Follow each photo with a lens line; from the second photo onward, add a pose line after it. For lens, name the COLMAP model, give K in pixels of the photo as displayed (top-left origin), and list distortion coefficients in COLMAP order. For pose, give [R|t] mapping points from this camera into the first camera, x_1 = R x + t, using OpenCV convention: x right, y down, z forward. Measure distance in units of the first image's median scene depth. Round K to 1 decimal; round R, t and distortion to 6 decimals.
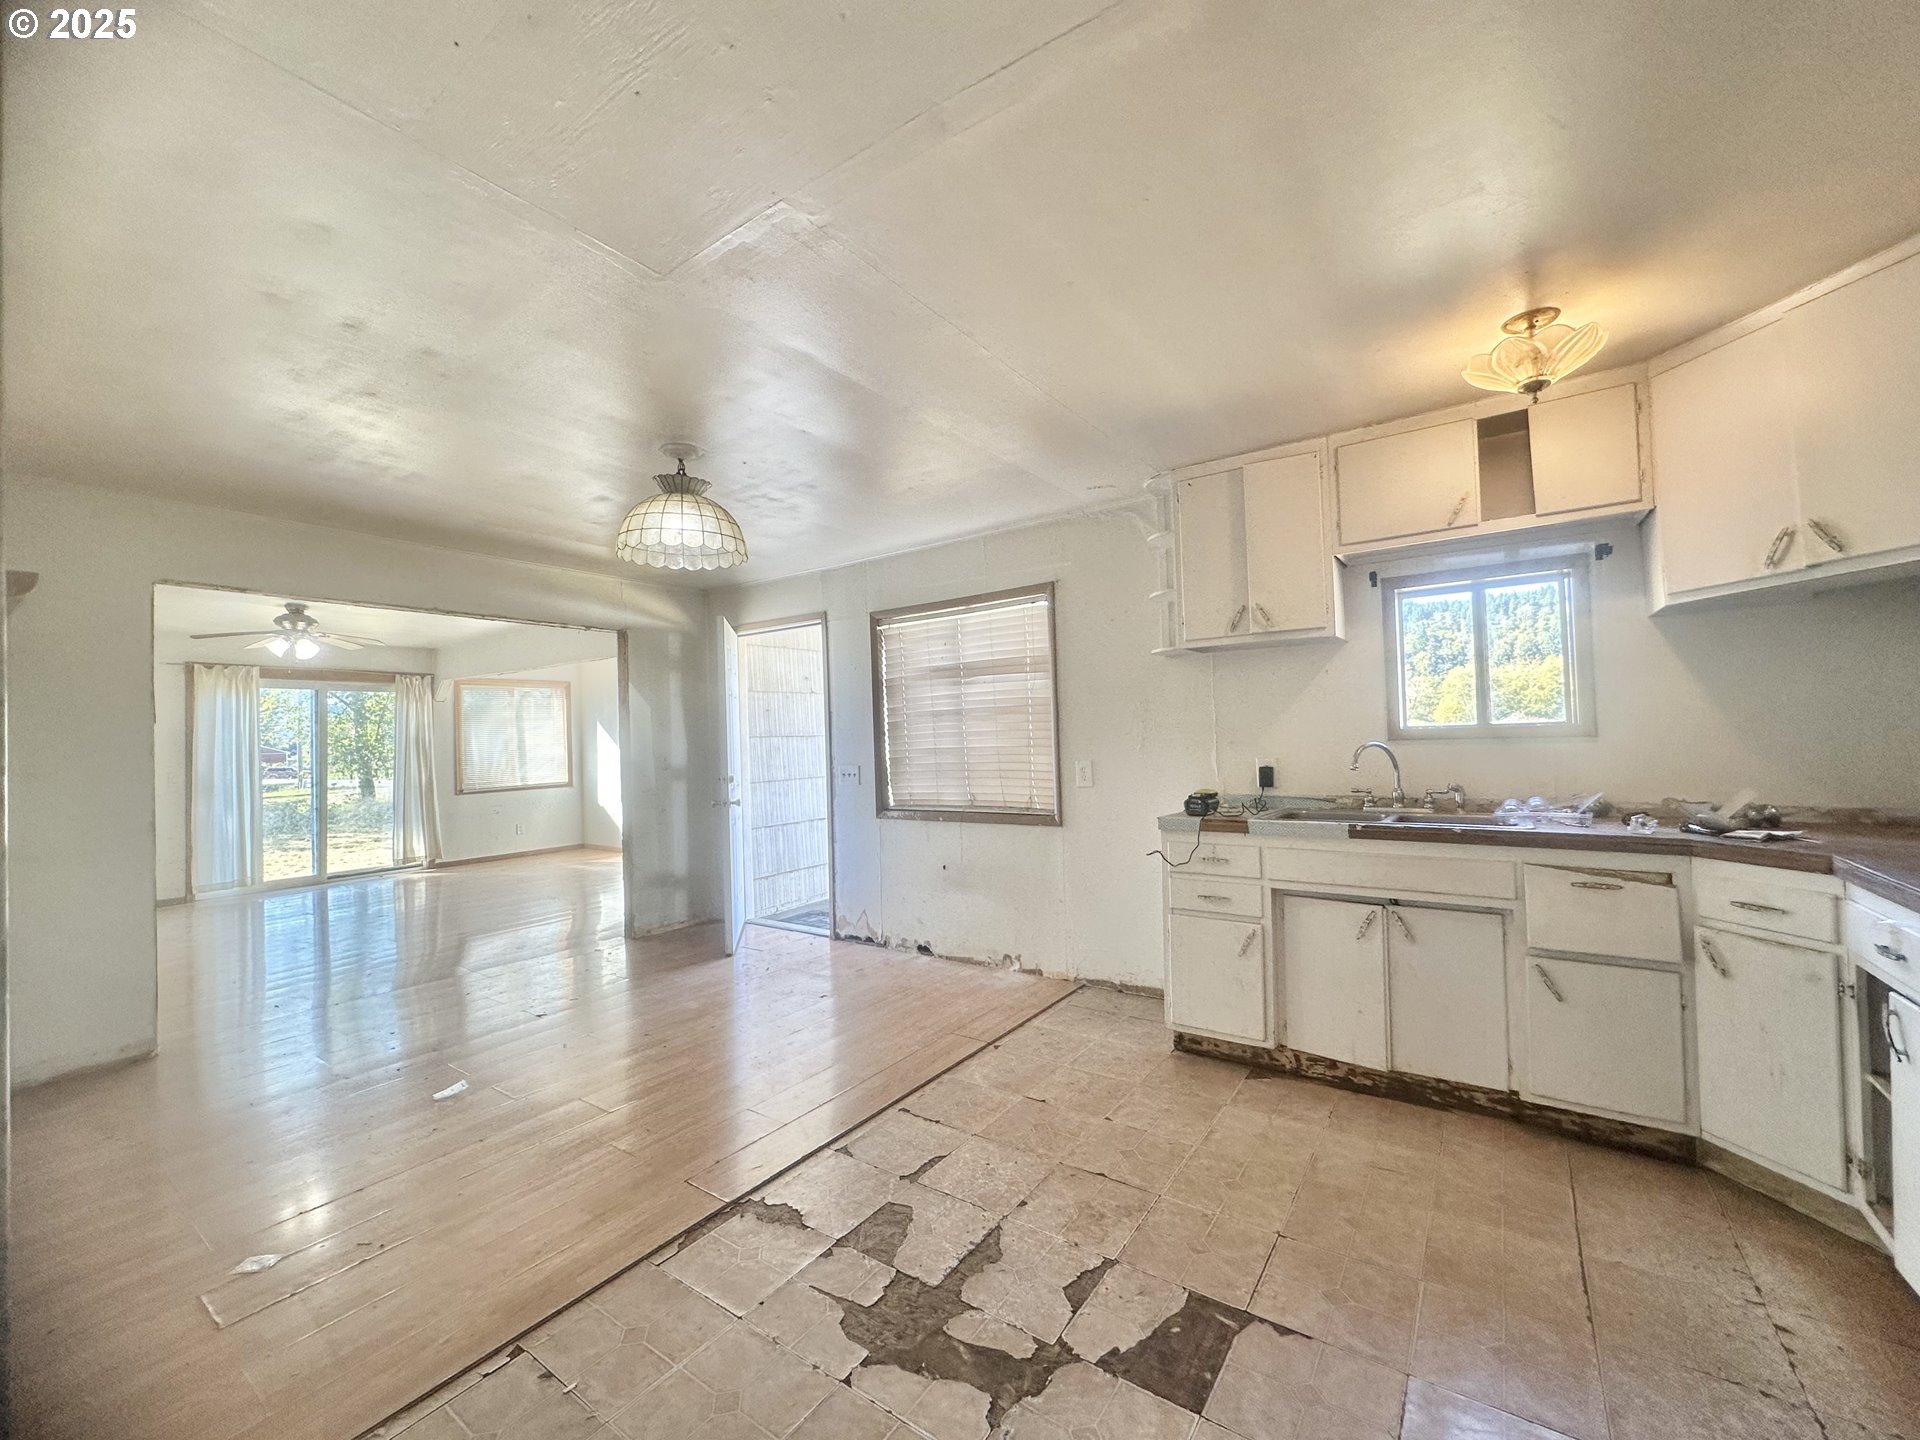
lens RADIAL K [[771.6, 0, 959.3], [0, 771.6, 718.7], [0, 0, 1]] dist [-0.003189, 0.000060]
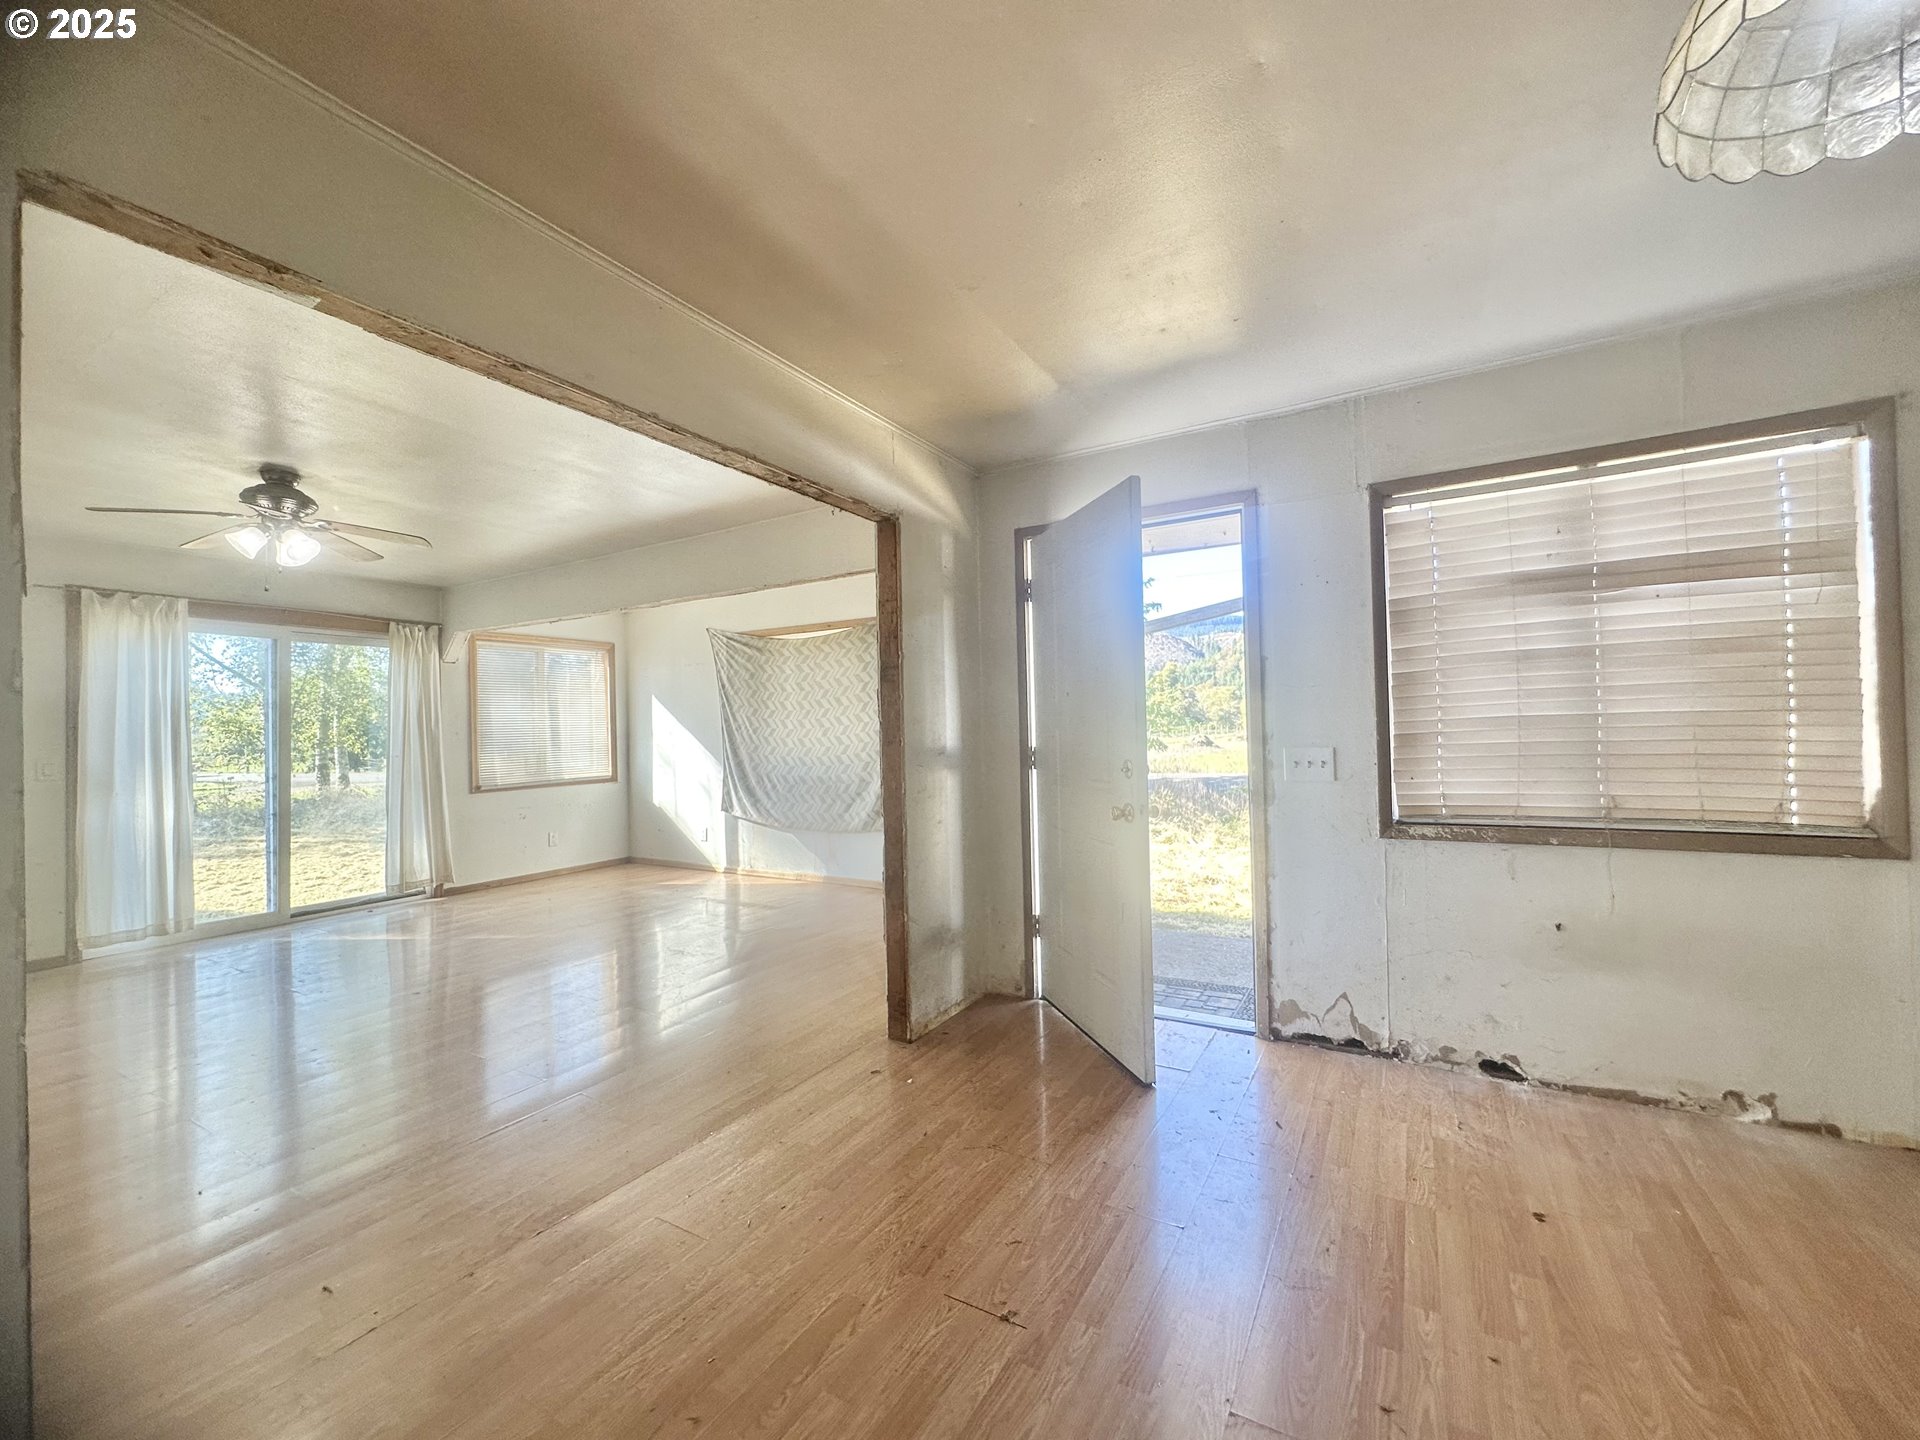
lens RADIAL K [[771.6, 0, 959.2], [0, 771.6, 719.7], [0, 0, 1]] dist [-0.003189, 0.000060]
pose [[0.996568, 0.009163, 0.082269, -0.450257], [-0.009673, 0.999936, 0.005807, 0.037975], [-0.082210, -0.006583, 0.996593, 0.427461]]
